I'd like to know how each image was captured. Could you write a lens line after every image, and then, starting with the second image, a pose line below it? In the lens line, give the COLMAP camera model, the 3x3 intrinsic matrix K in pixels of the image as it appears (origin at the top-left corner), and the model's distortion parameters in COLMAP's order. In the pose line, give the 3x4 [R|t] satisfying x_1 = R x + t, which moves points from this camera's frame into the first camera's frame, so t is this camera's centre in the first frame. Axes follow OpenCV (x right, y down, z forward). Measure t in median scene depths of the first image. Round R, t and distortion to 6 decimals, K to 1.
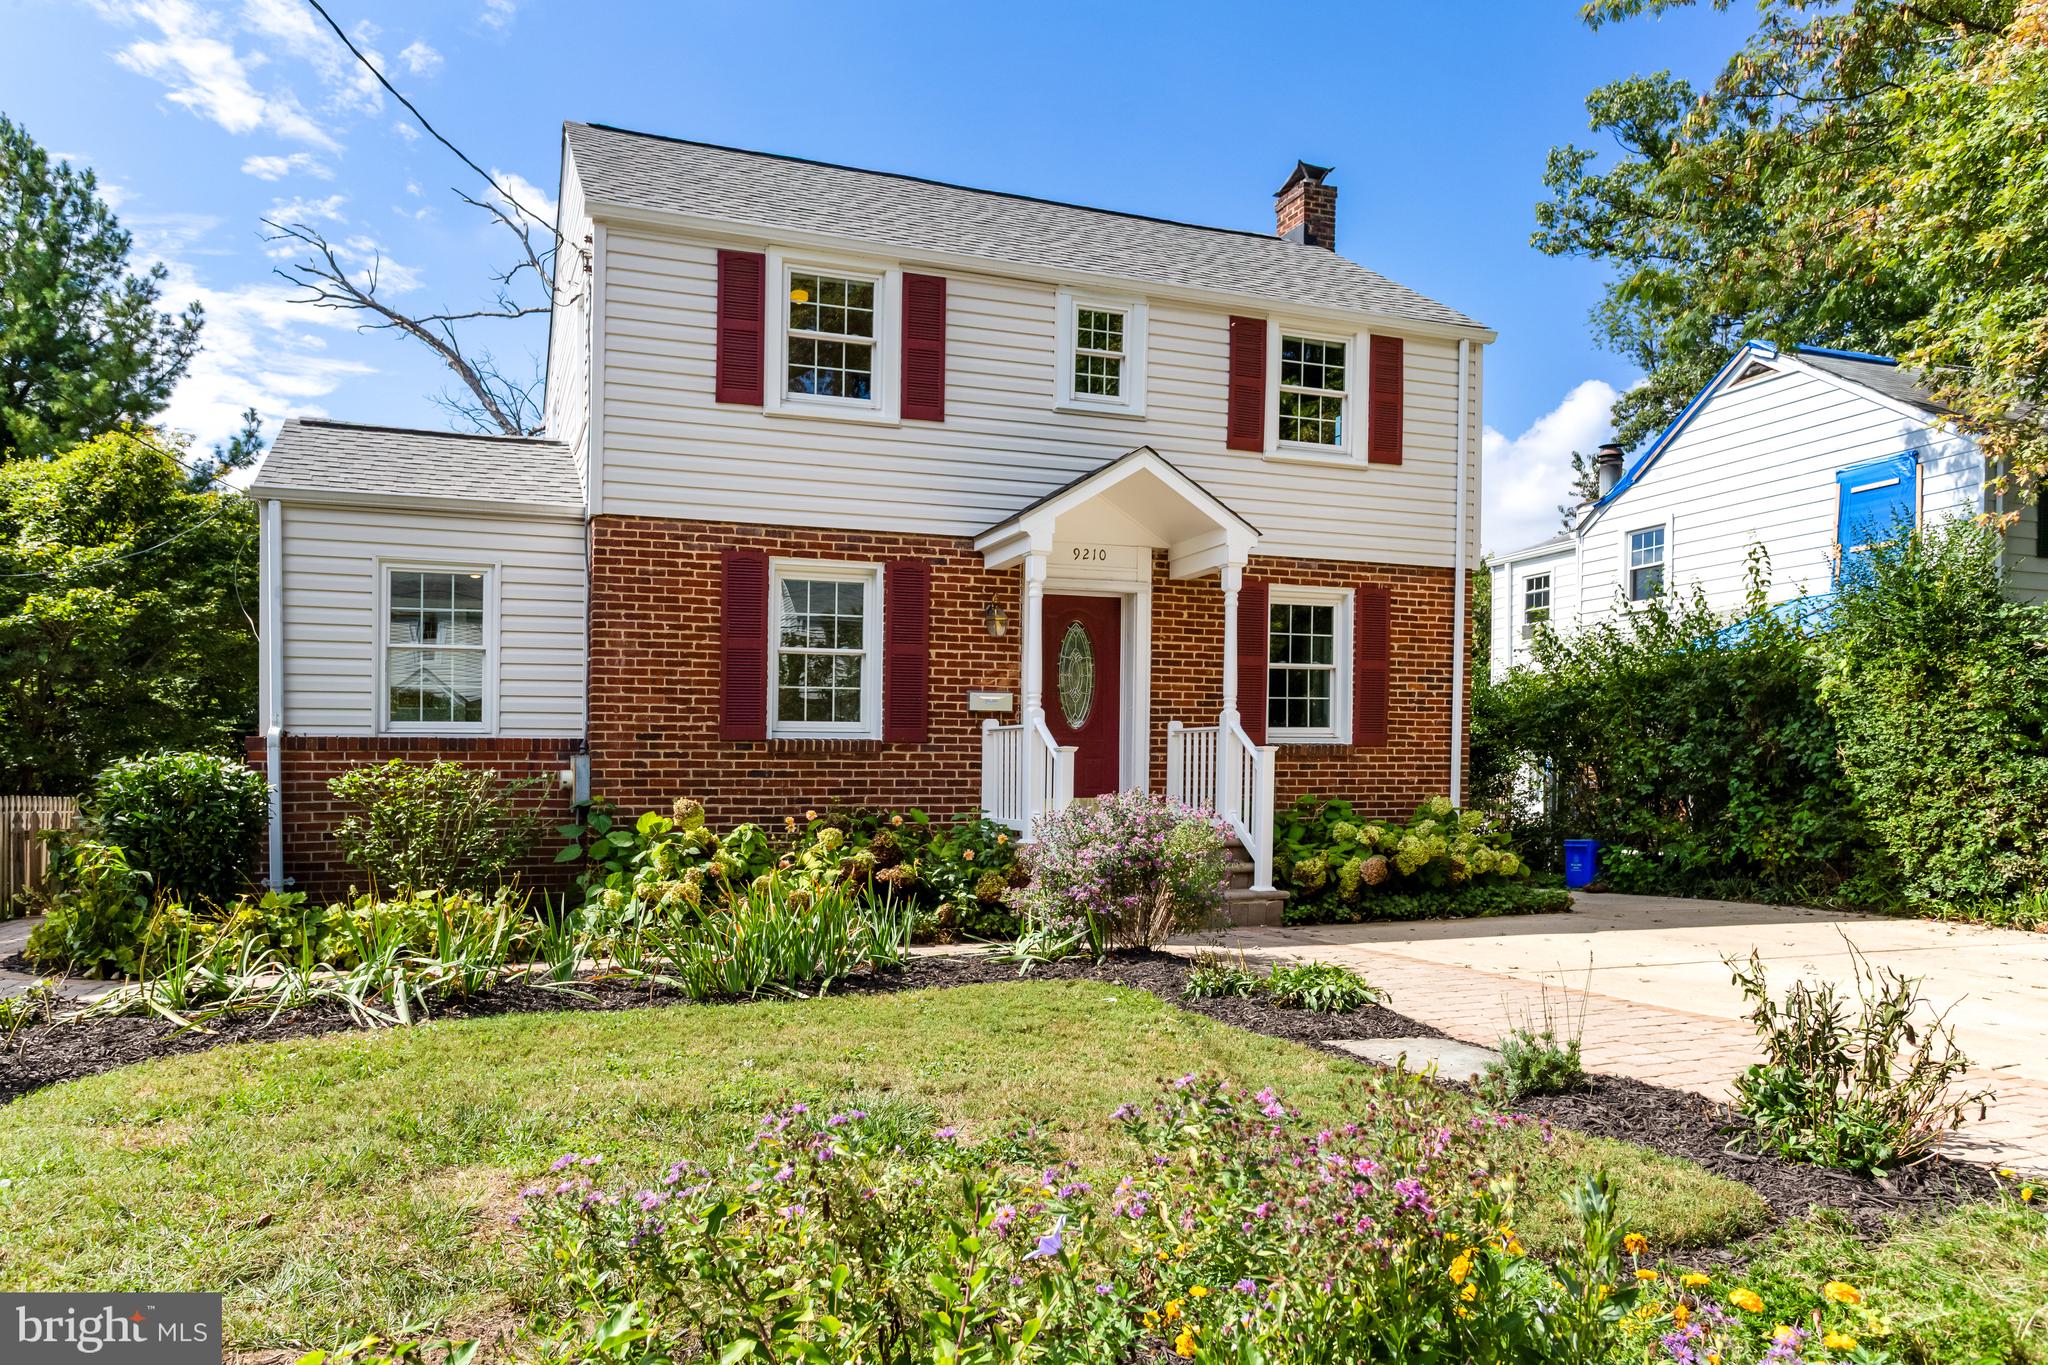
lens RADIAL K [[1303.0, 0, 1024.4], [0, 1303.0, 692.0], [0, 0, 1]] dist [-0.001761, -0.001039]
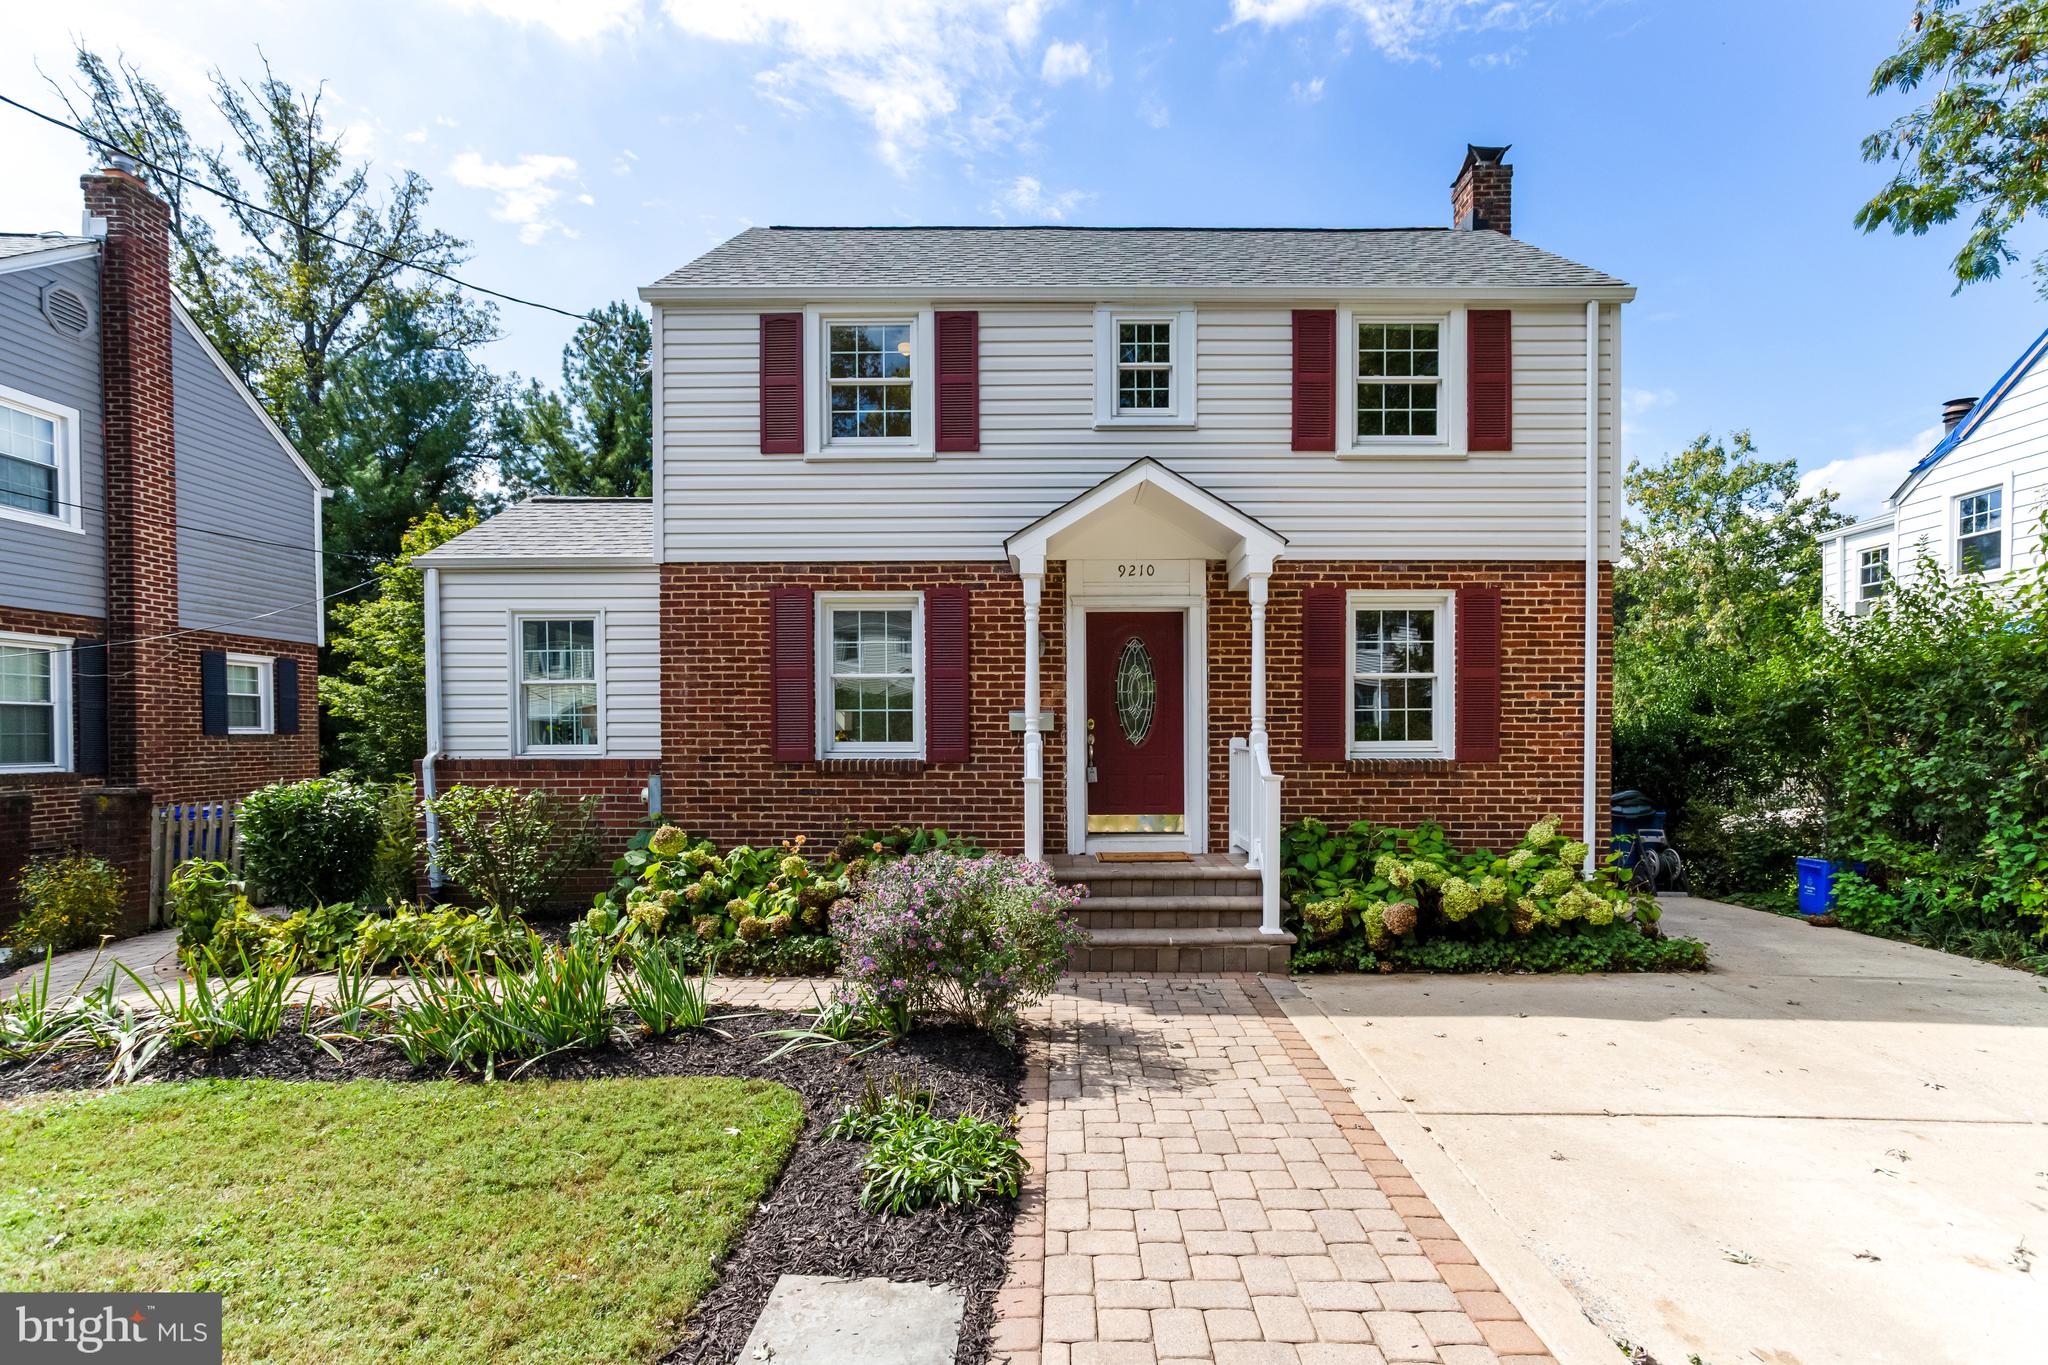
lens RADIAL K [[1042.3, 0, 1037.3], [0, 1042.3, 684.7], [0, 0, 1]] dist [-0.031015, 0.033516]
pose [[0.936122, -0.016798, -0.351274, 0.271736], [0.020990, 0.999747, 0.008130, -0.028791], [0.351048, -0.014984, 0.936237, 0.247081]]
